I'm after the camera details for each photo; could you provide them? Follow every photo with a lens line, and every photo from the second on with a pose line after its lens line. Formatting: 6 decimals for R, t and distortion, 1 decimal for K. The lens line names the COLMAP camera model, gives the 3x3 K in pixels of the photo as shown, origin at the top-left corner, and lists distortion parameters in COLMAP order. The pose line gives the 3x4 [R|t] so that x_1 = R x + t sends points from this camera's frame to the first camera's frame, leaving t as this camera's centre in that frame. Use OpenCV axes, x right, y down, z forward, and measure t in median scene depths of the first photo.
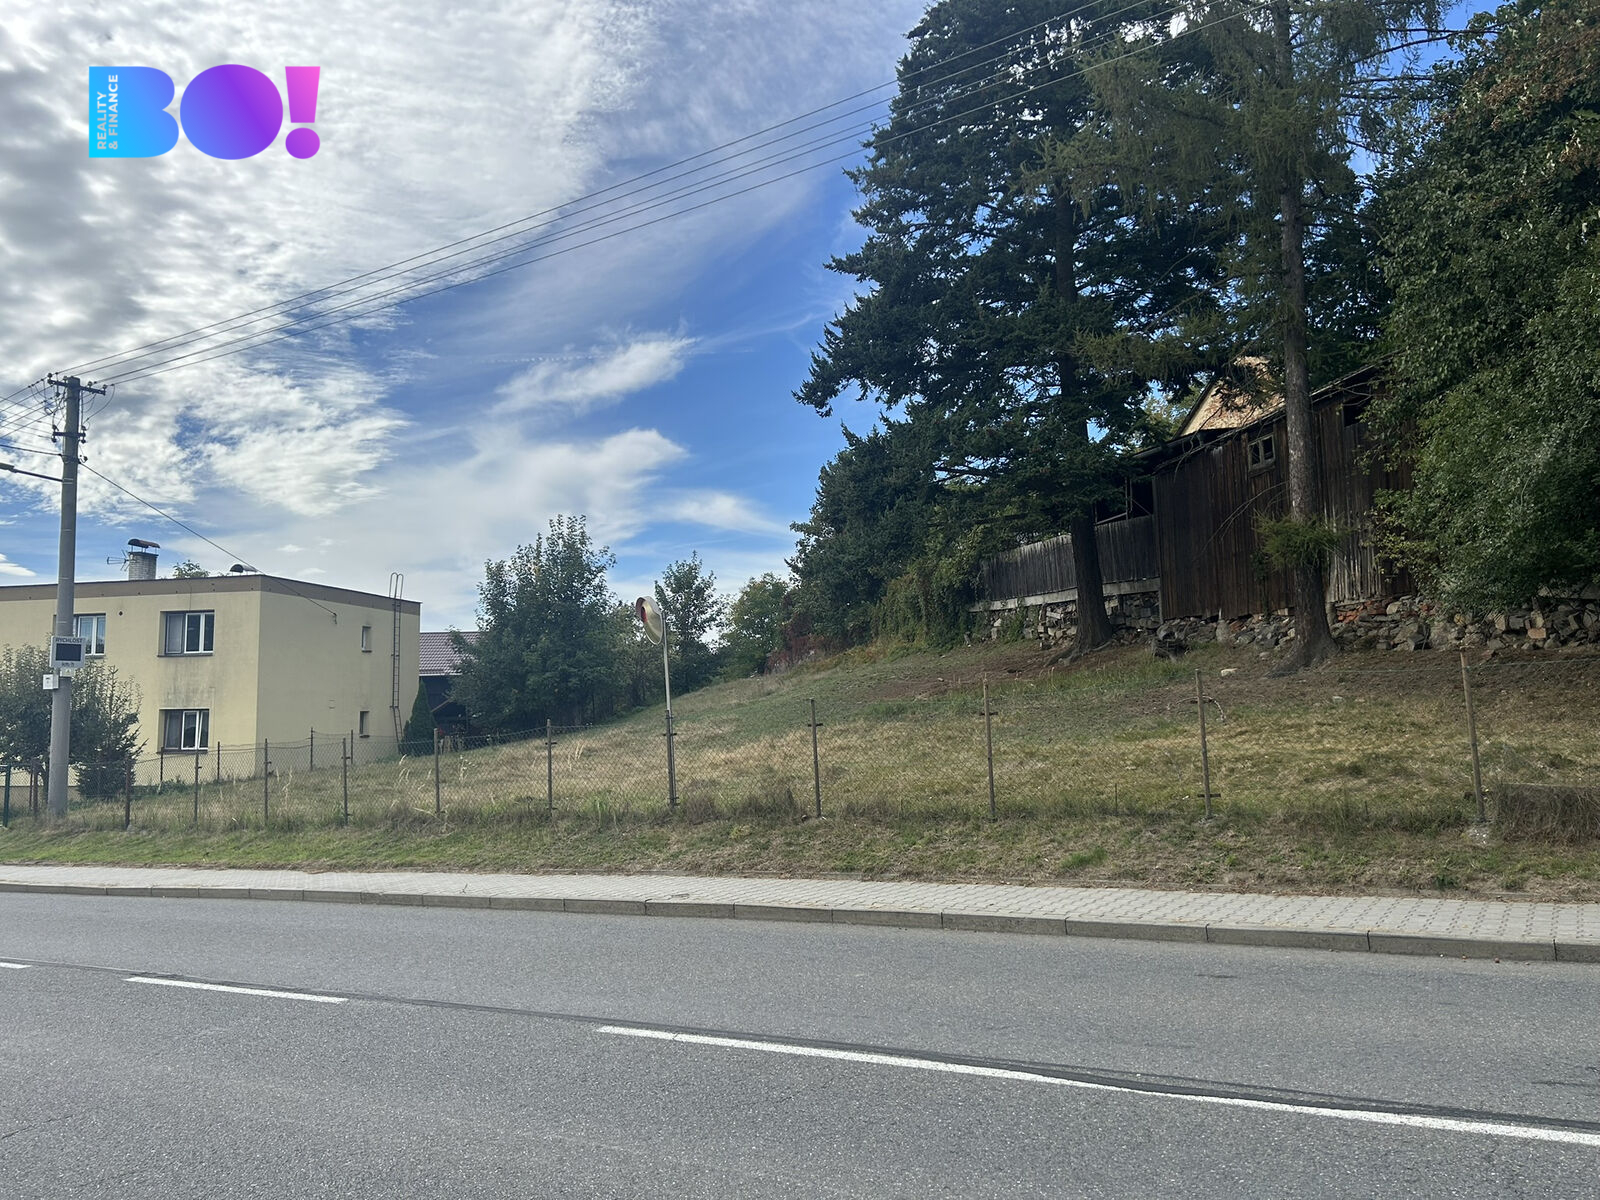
lens RADIAL K [[1208.3, 0, 799.4], [0, 1208.3, 581.9], [0, 0, 1]] dist [0.059400, -0.128334]
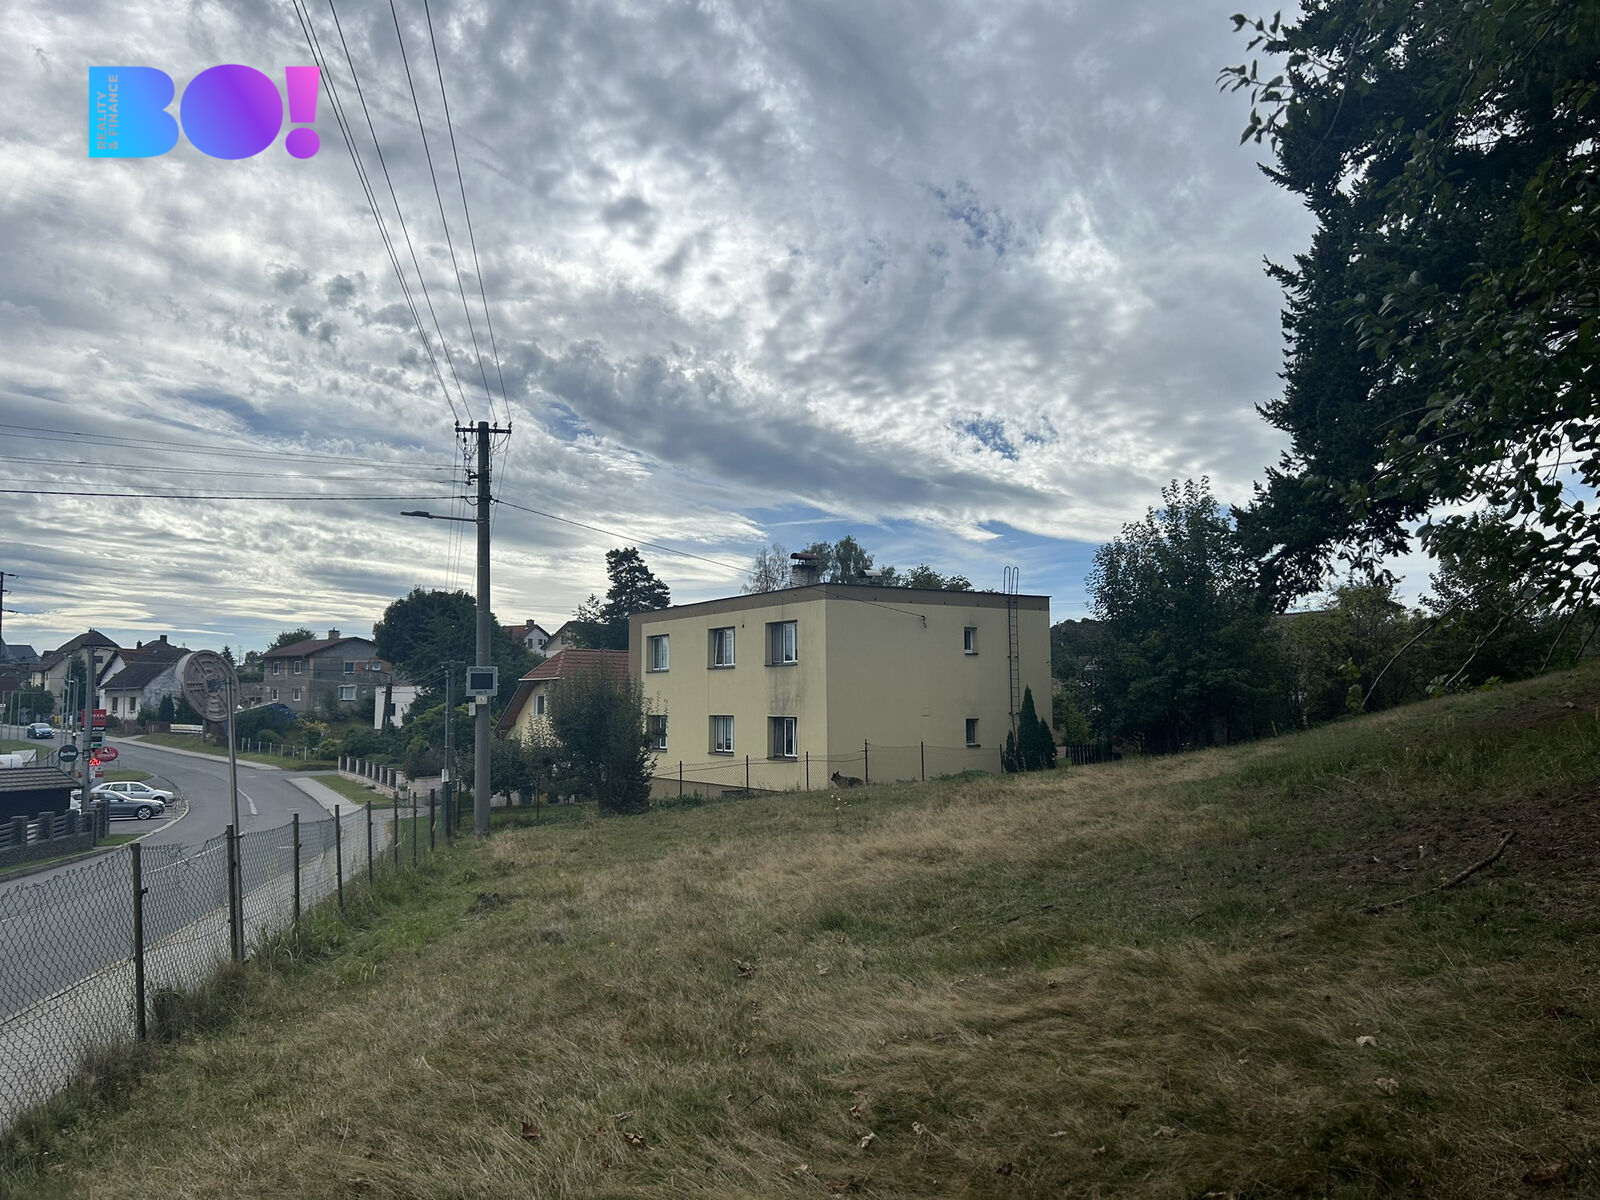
lens RADIAL K [[1208.3, 0, 799.4], [0, 1208.3, 581.9], [0, 0, 1]] dist [0.059400, -0.128334]
pose [[0.688468, -0.060495, -0.722739, 0.215104], [0.075088, 0.997106, -0.011933, 0.003507], [0.721369, -0.046054, 0.691018, 0.272883]]
